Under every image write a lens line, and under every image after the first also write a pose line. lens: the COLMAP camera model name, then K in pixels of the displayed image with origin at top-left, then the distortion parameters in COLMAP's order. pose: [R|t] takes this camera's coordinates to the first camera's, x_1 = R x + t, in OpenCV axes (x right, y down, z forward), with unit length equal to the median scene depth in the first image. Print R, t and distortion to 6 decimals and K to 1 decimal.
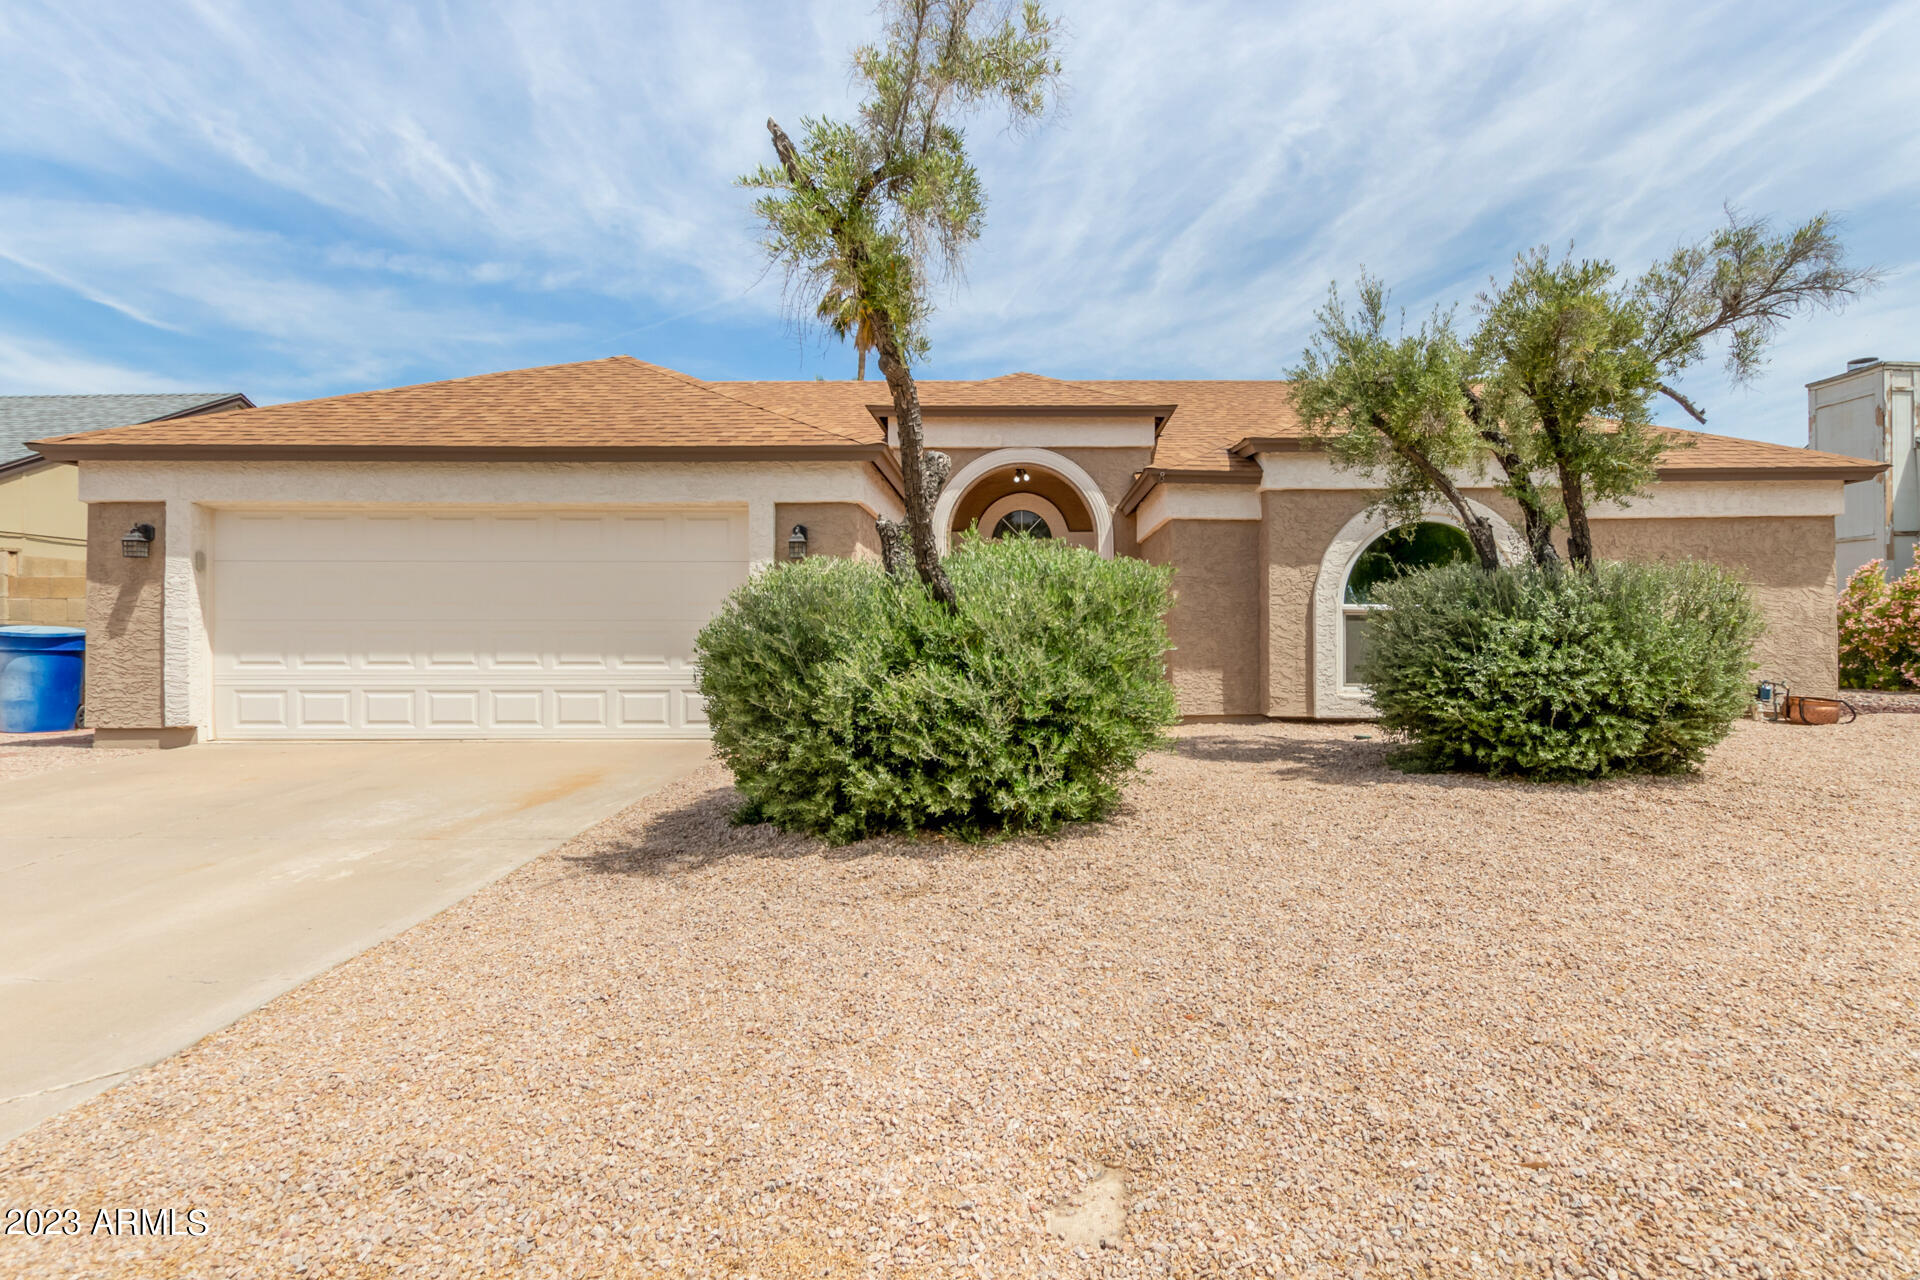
lens RADIAL K [[968.6, 0, 976.6], [0, 968.6, 633.8], [0, 0, 1]] dist [0.009951, -0.000162]
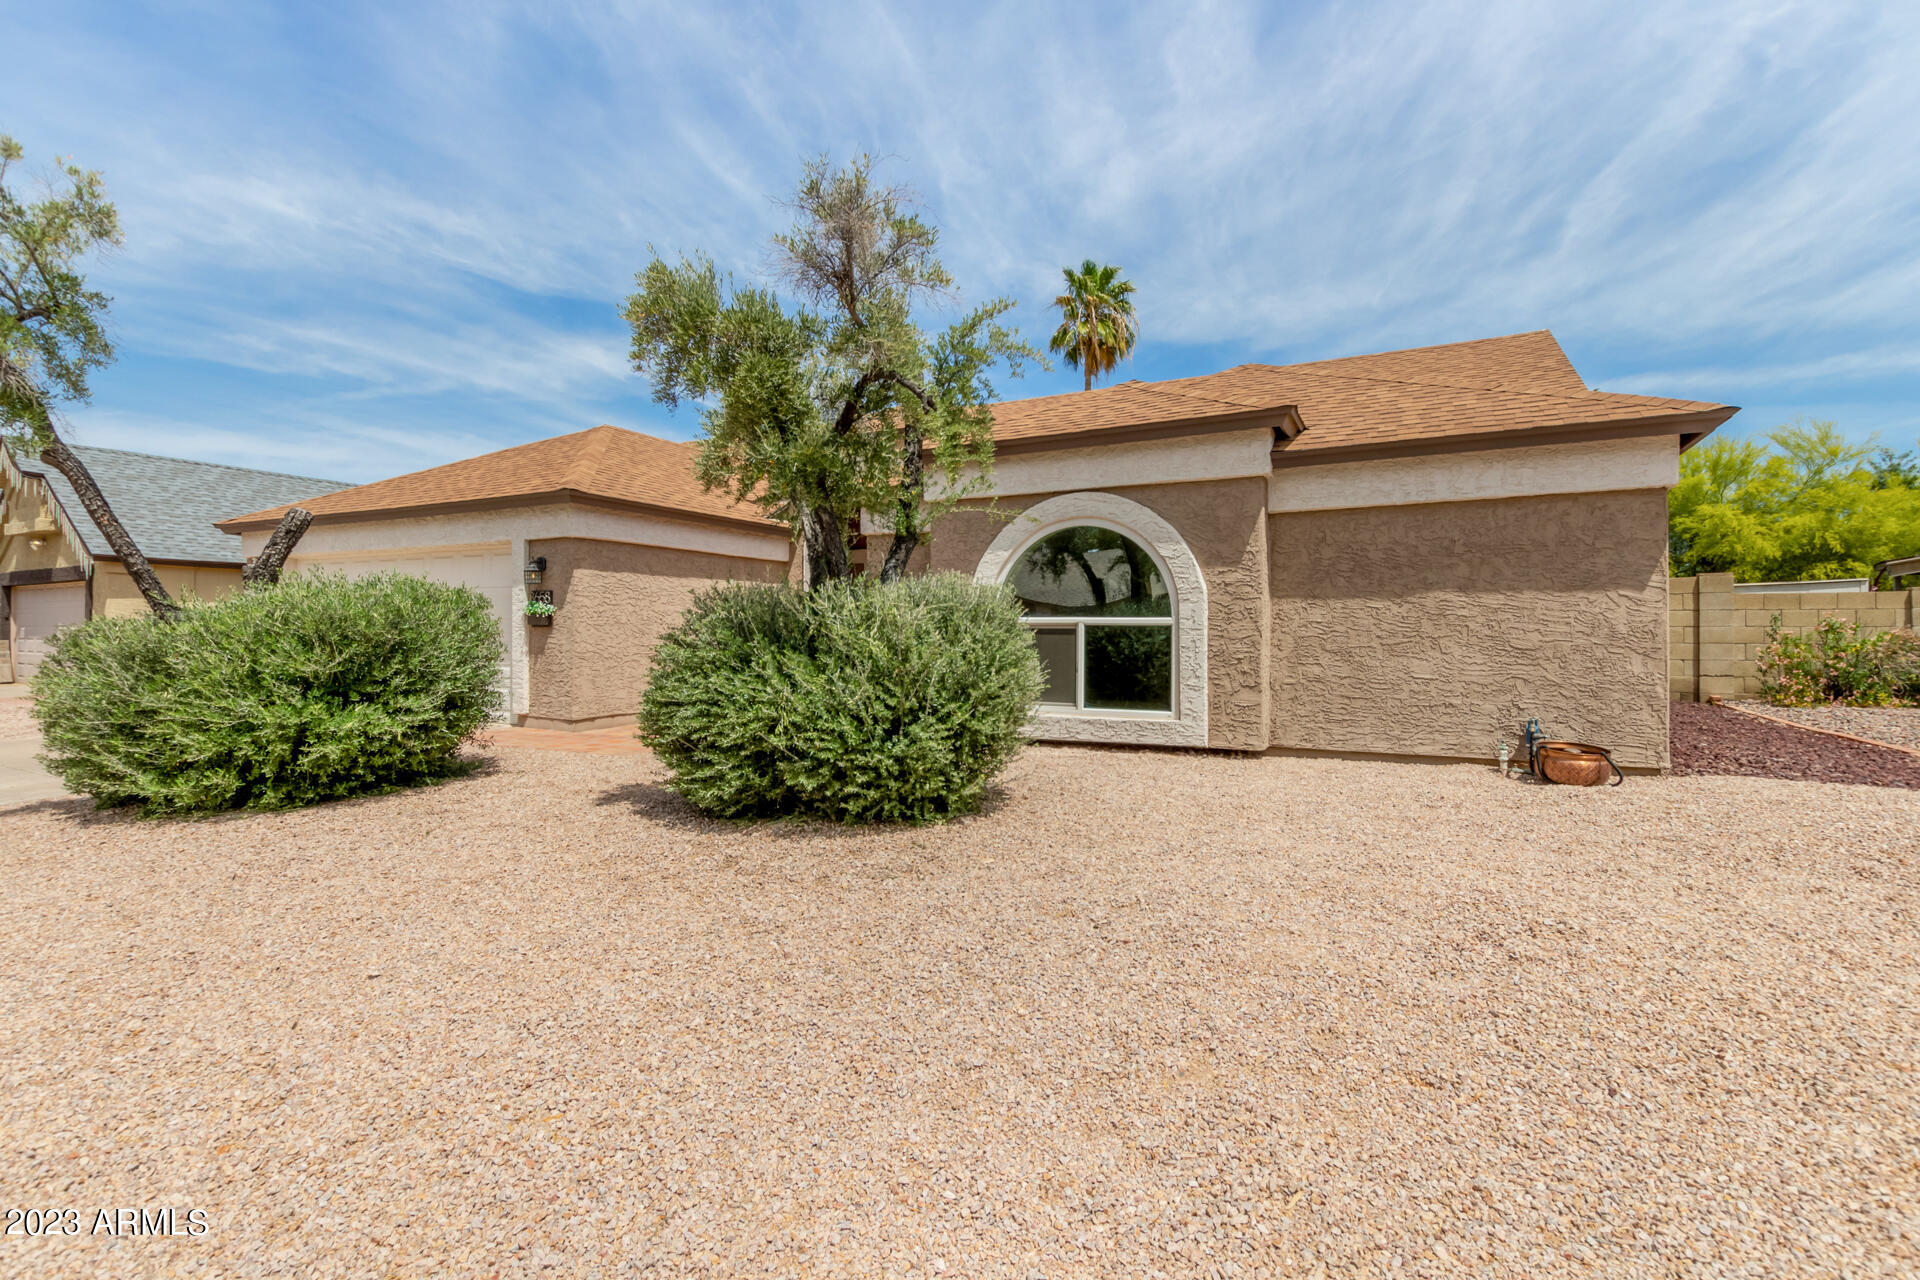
lens RADIAL K [[893.2, 0, 959.1], [0, 893.2, 637.4], [0, 0, 1]] dist [0.004771, 0.000069]
pose [[0.888534, 0.006449, -0.458766, 0.736183], [-0.004931, 0.999978, 0.004506, -0.014348], [0.458785, -0.001742, 0.888546, 0.202665]]
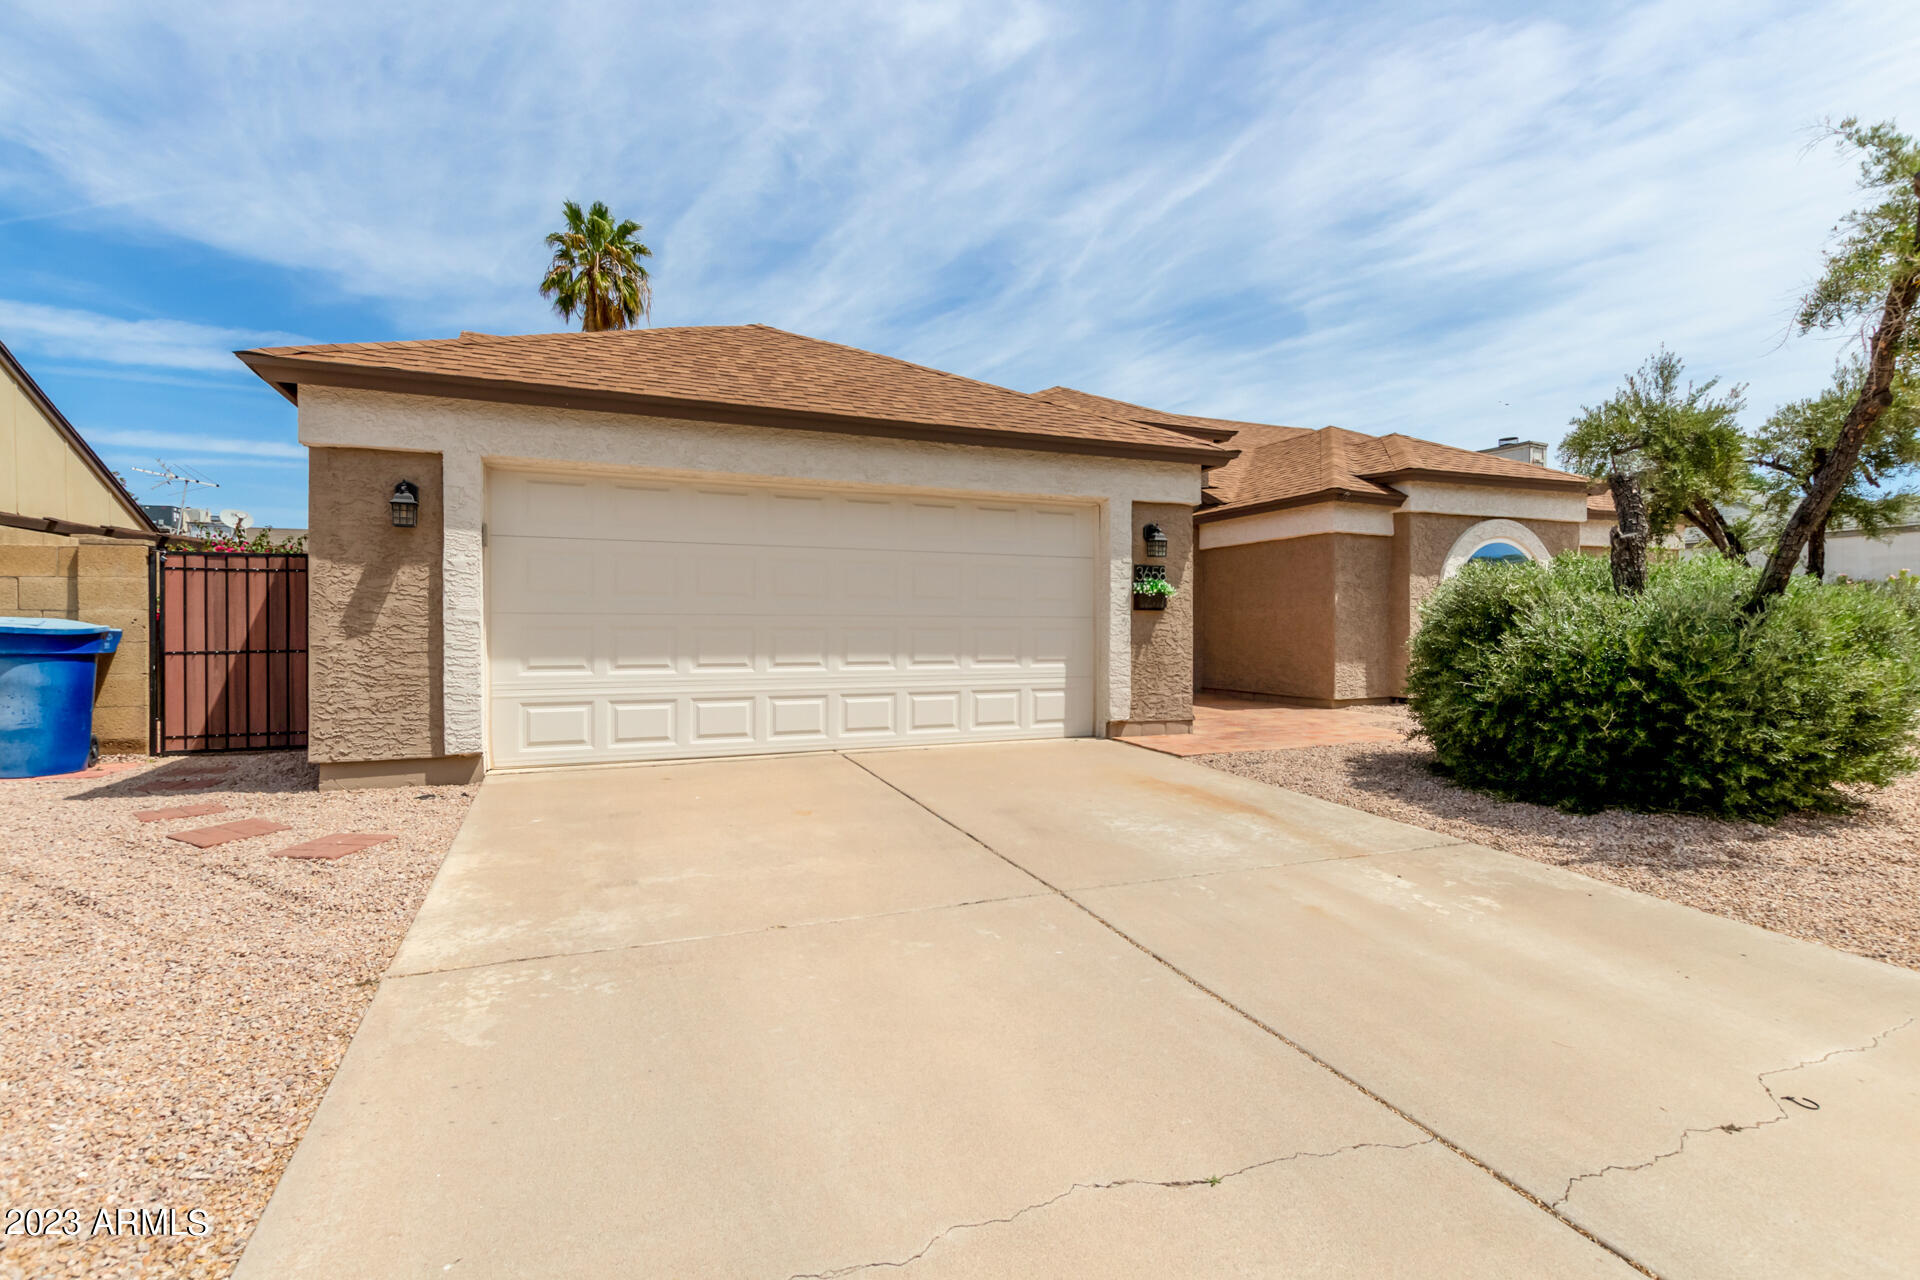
lens RADIAL K [[893.2, 0, 946.5], [0, 893.2, 635.5], [0, 0, 1]] dist [0.004771, 0.000069]
pose [[0.920176, -0.002067, 0.391500, -0.669231], [-0.001416, 0.999962, 0.008607, -0.002710], [-0.391503, -0.008474, 0.920138, 0.197157]]
